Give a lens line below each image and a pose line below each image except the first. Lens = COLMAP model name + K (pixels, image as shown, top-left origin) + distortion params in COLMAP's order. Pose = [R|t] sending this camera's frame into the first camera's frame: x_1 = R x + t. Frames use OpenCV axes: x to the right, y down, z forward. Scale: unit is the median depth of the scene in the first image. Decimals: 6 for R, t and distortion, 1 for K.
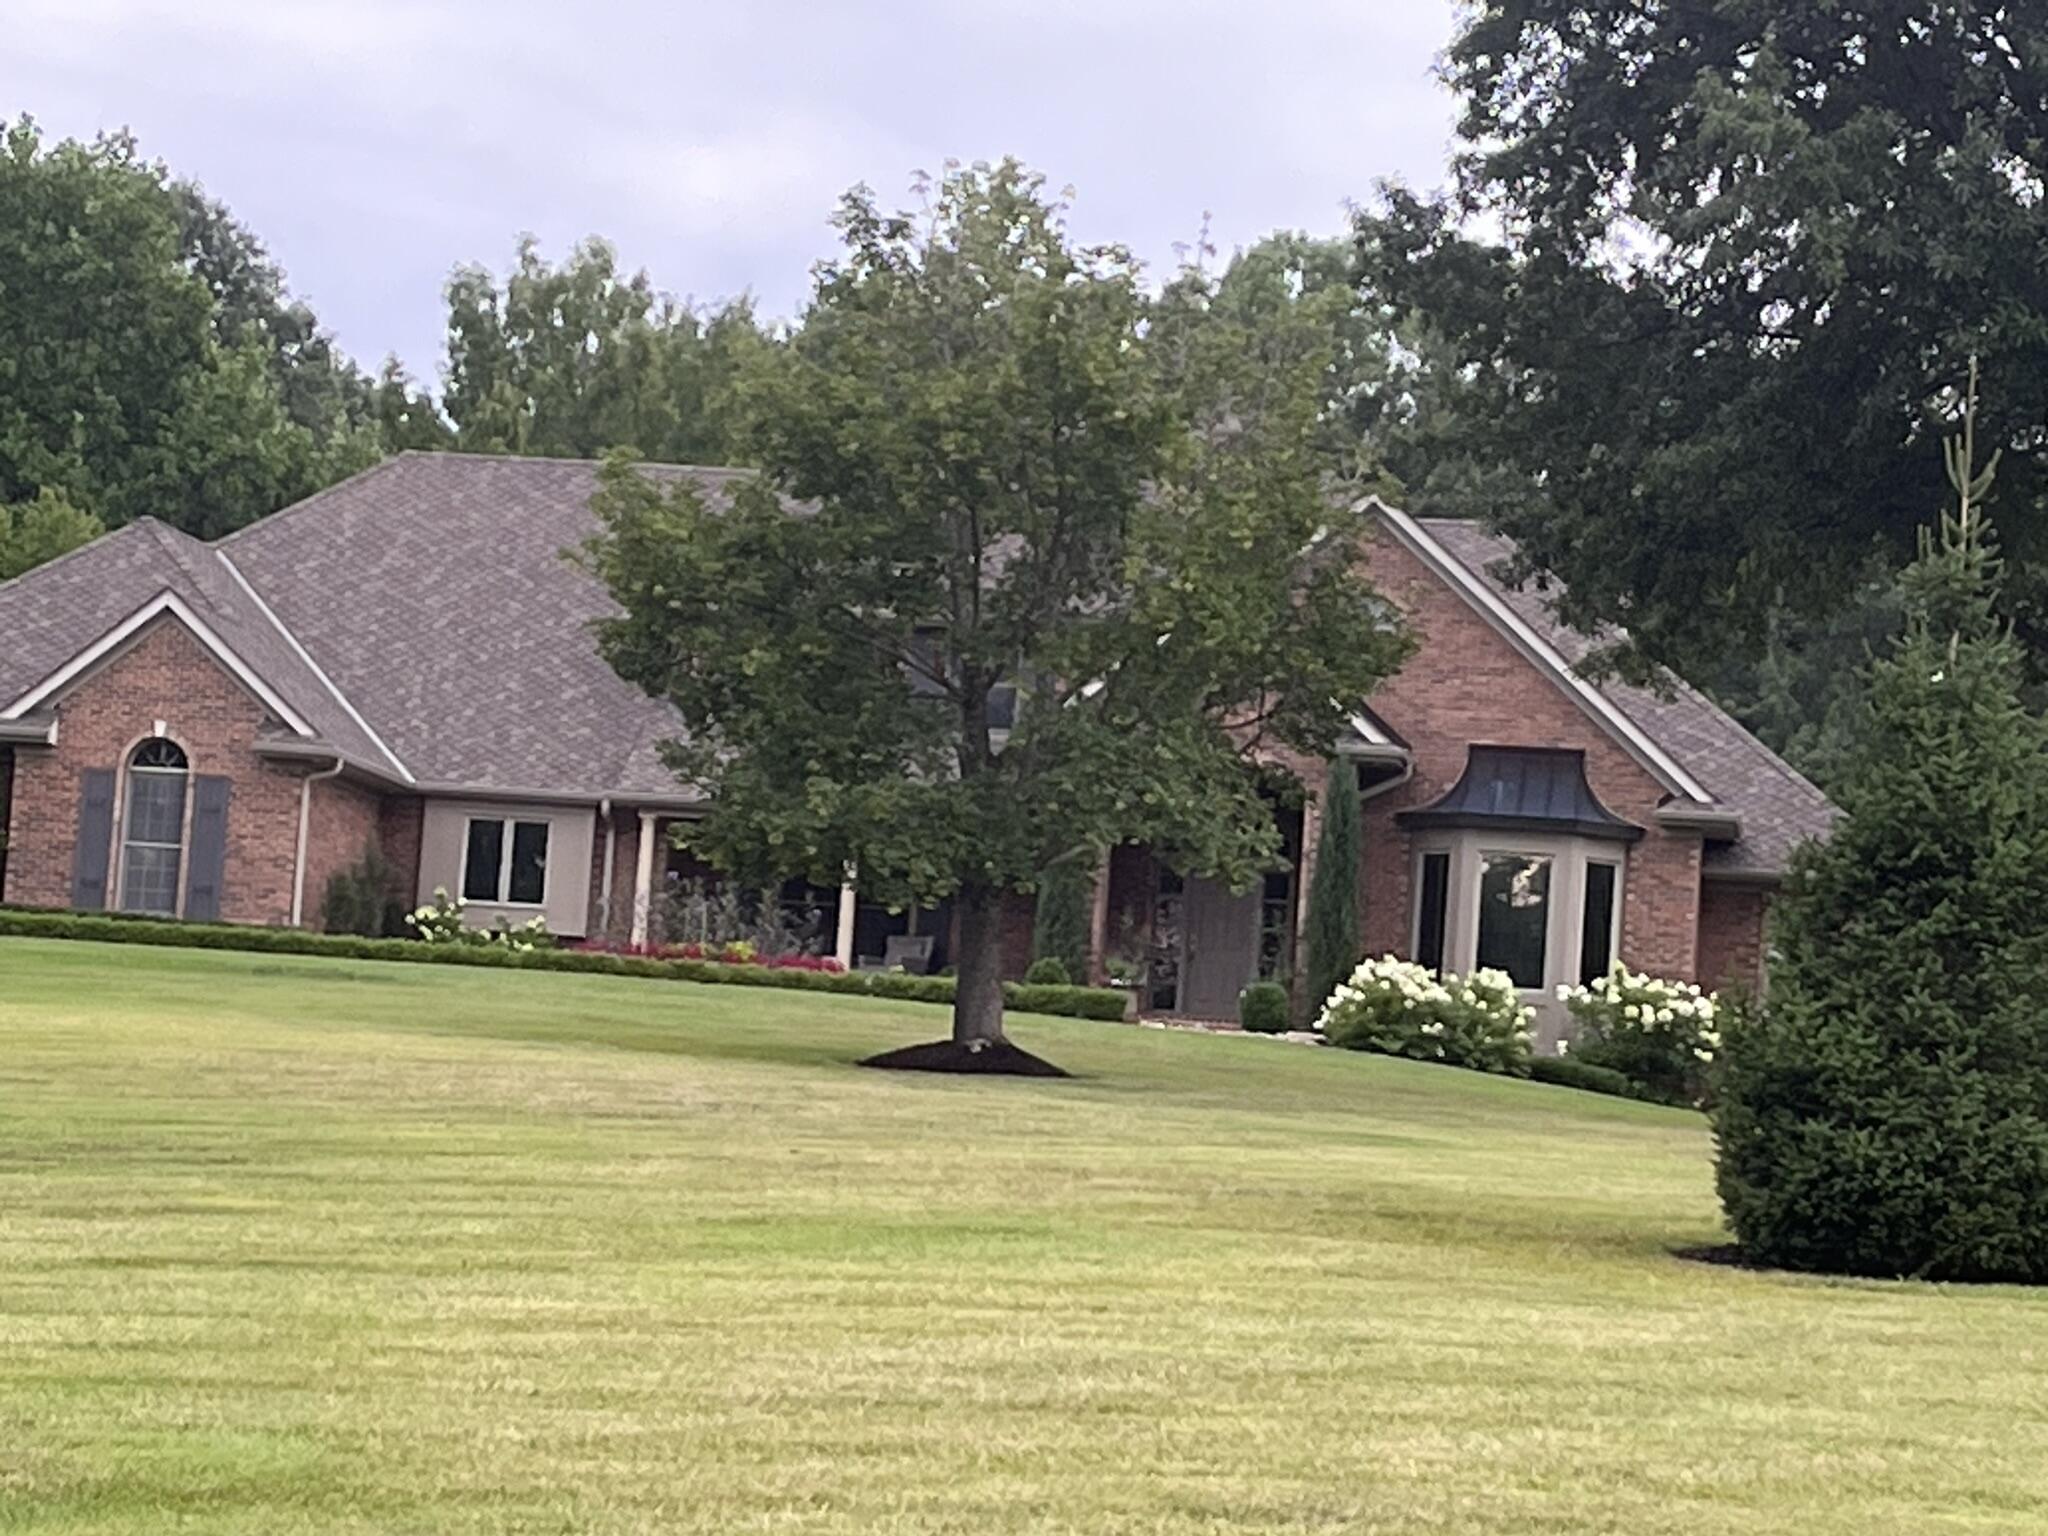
lens RADIAL K [[5996.2, 0, 1024.0], [0, 5996.2, 768.0], [0, 0, 1]] dist [0.036633, -0.385957]
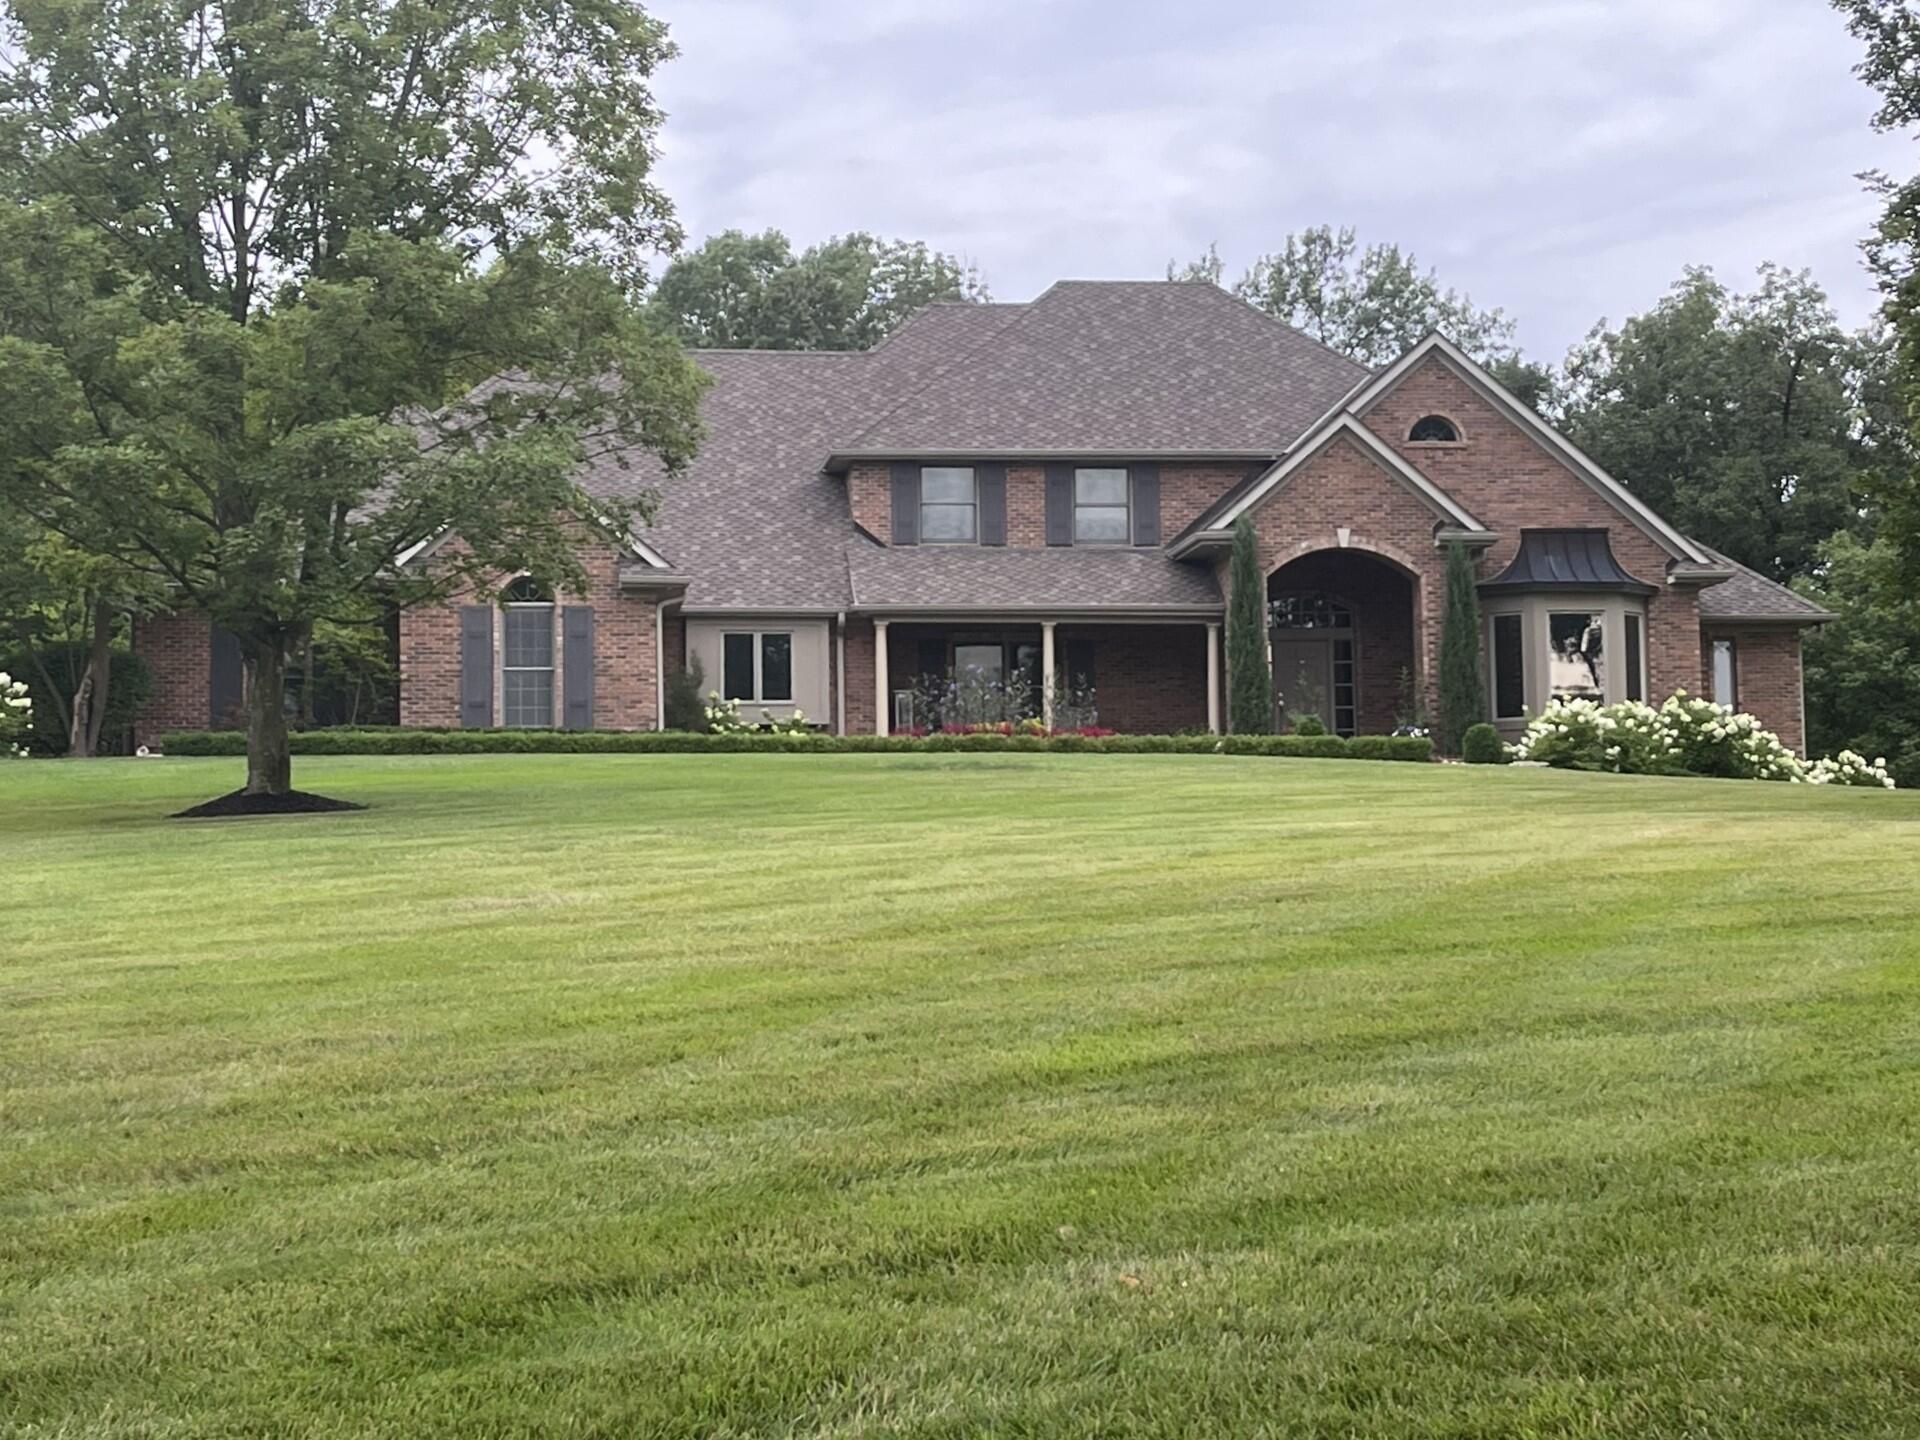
lens RADIAL K [[3275.3, 0, 960.0], [0, 3275.3, 720.0], [0, 0, 1]] dist [0.155486, -0.002221]
pose [[0.959661, -0.064764, 0.273600, -0.237164], [0.055345, 0.997583, 0.042013, 0.000550], [-0.275659, -0.025176, 0.960926, 0.358278]]
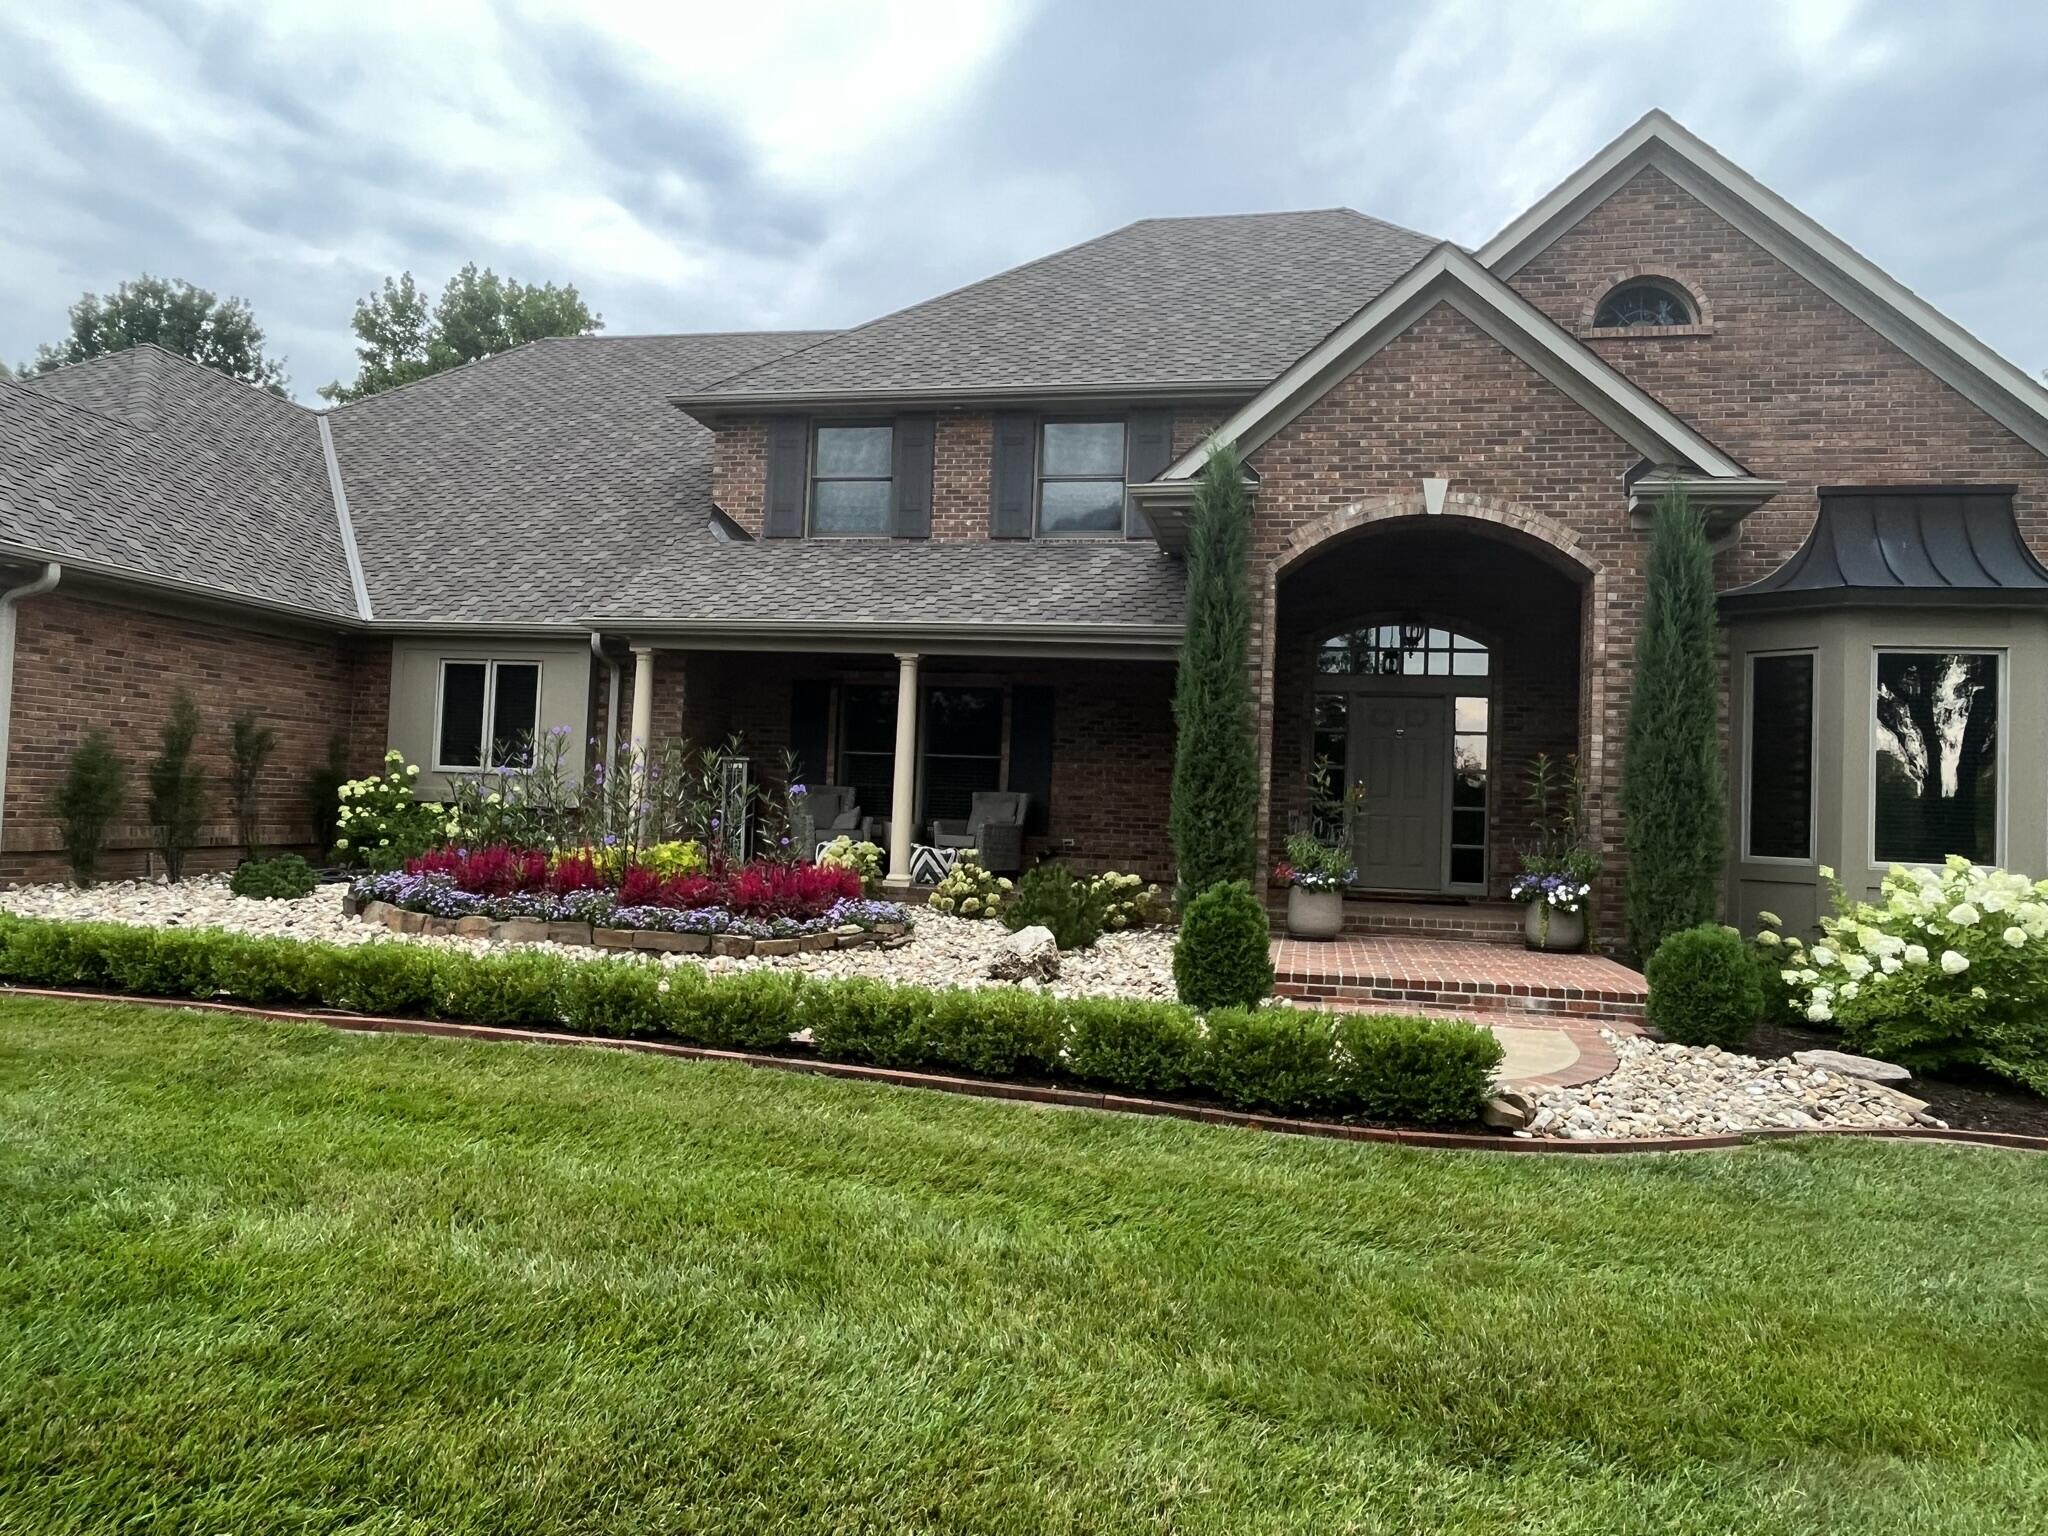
lens RADIAL K [[1351.3, 0, 1024.0], [0, 1351.3, 768.0], [0, 0, 1]] dist [-0.002676, -0.001306]
pose [[0.997823, -0.031503, -0.057945, -0.005356], [0.034926, 0.997644, 0.059051, 0.014914], [0.055949, -0.060946, 0.996572, 0.850518]]
